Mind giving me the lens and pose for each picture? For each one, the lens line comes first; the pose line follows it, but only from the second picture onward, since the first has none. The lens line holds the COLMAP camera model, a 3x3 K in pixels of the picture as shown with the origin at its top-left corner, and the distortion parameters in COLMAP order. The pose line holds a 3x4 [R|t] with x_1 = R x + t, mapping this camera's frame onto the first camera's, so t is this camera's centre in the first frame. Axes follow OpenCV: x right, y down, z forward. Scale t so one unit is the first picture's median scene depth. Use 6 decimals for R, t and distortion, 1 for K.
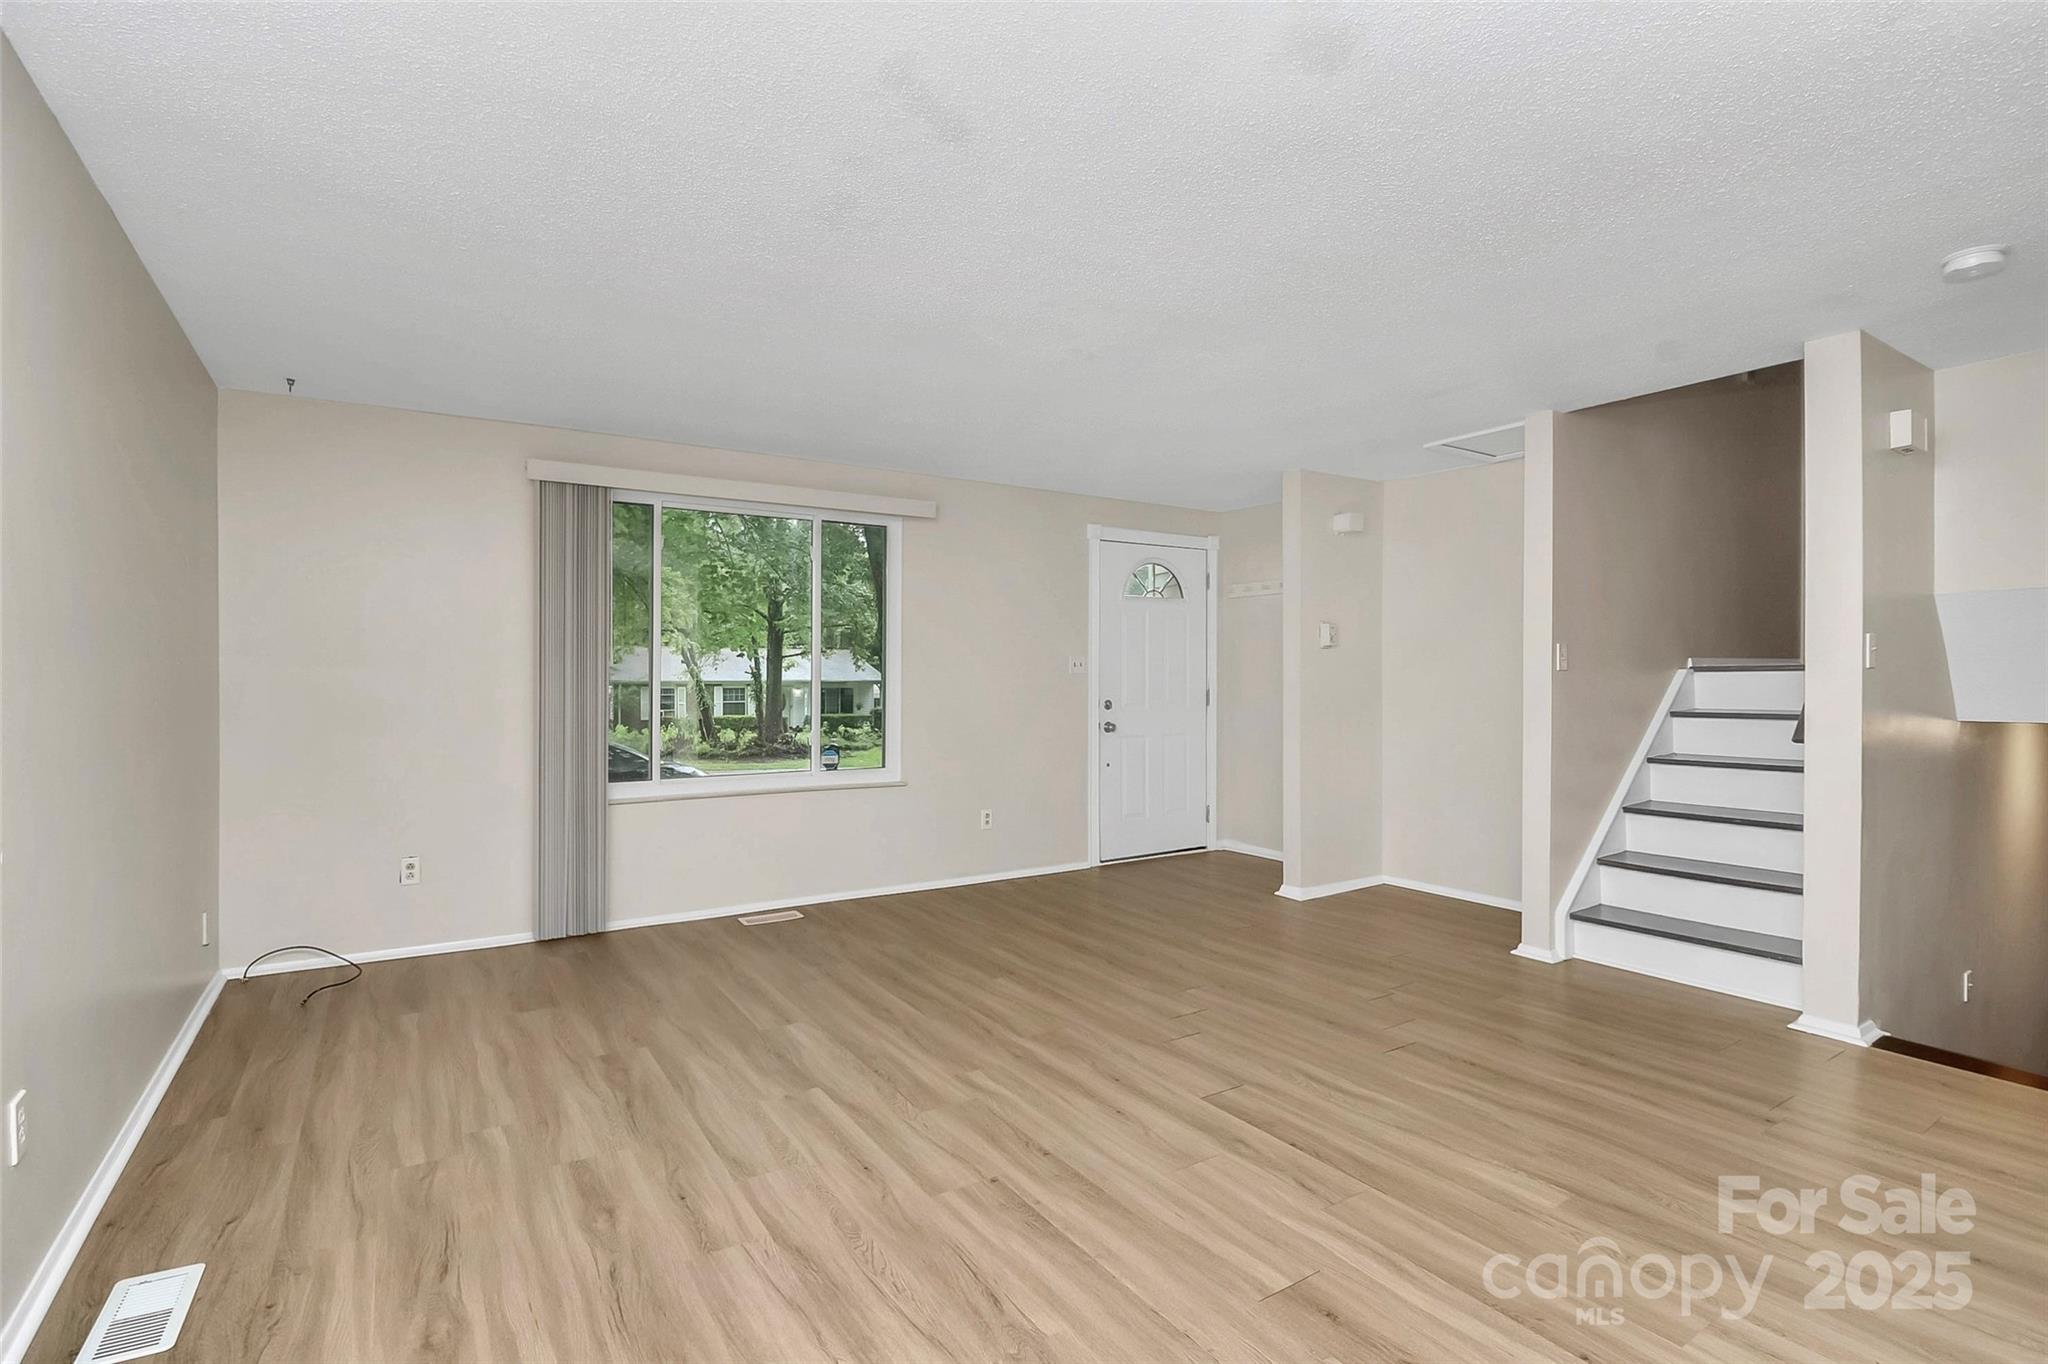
lens RADIAL K [[976.5, 0, 1016.5], [0, 976.5, 677.8], [0, 0, 1]] dist [0.002125, -0.011480]
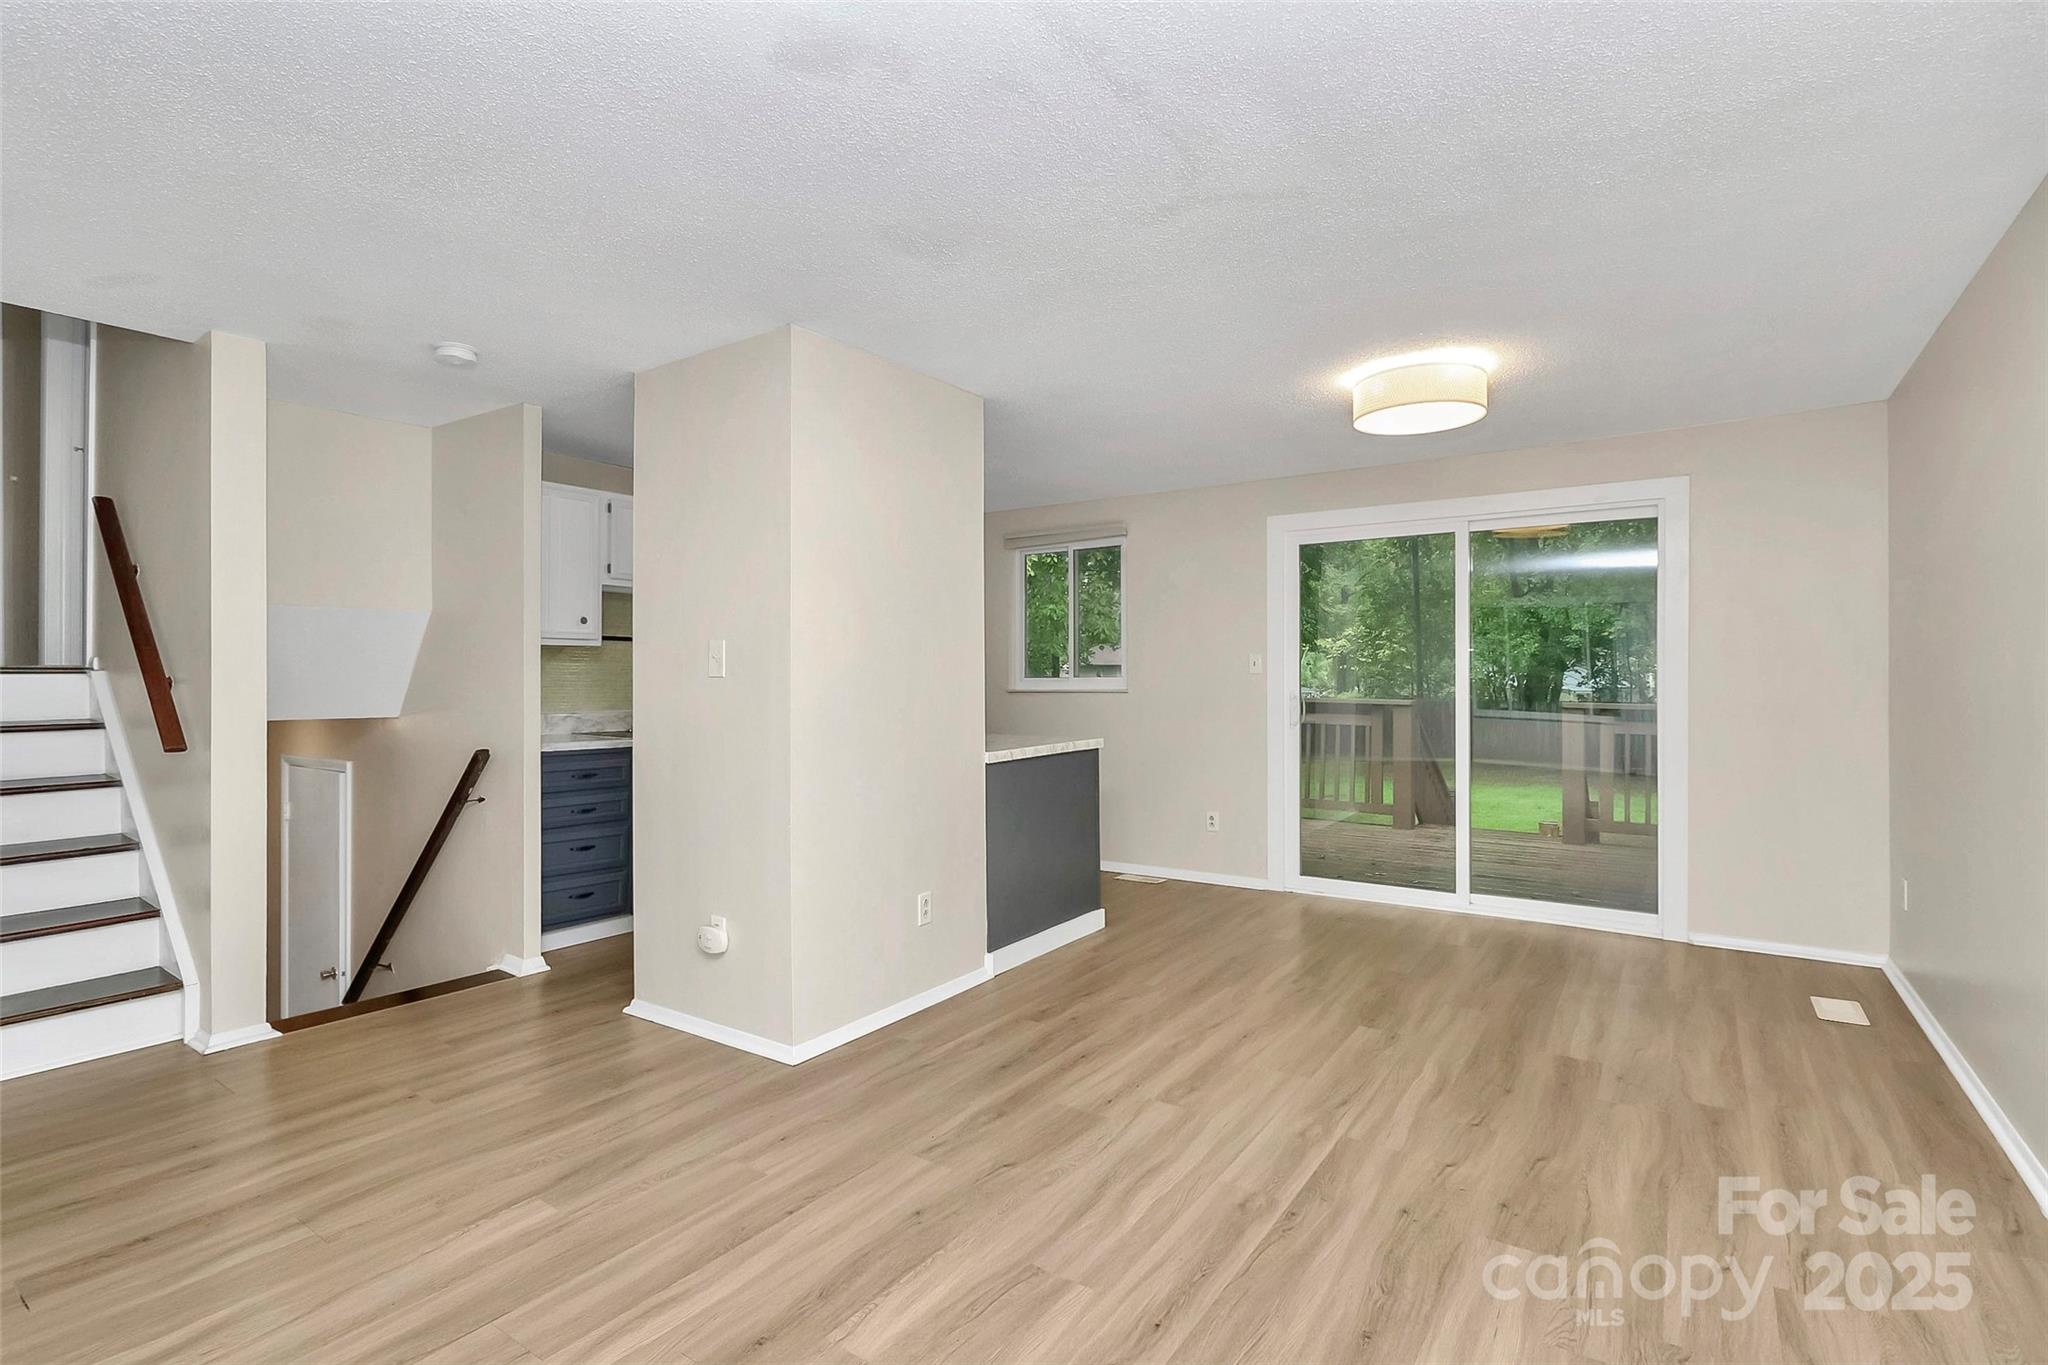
lens RADIAL K [[976.5, 0, 1016.5], [0, 976.5, 678.3], [0, 0, 1]] dist [0.002125, -0.011480]
pose [[-0.399950, 0.001862, 0.916535, -0.476959], [0.001502, 0.999998, -0.001377, -0.000207], [-0.916536, 0.000826, -0.399952, 0.828288]]
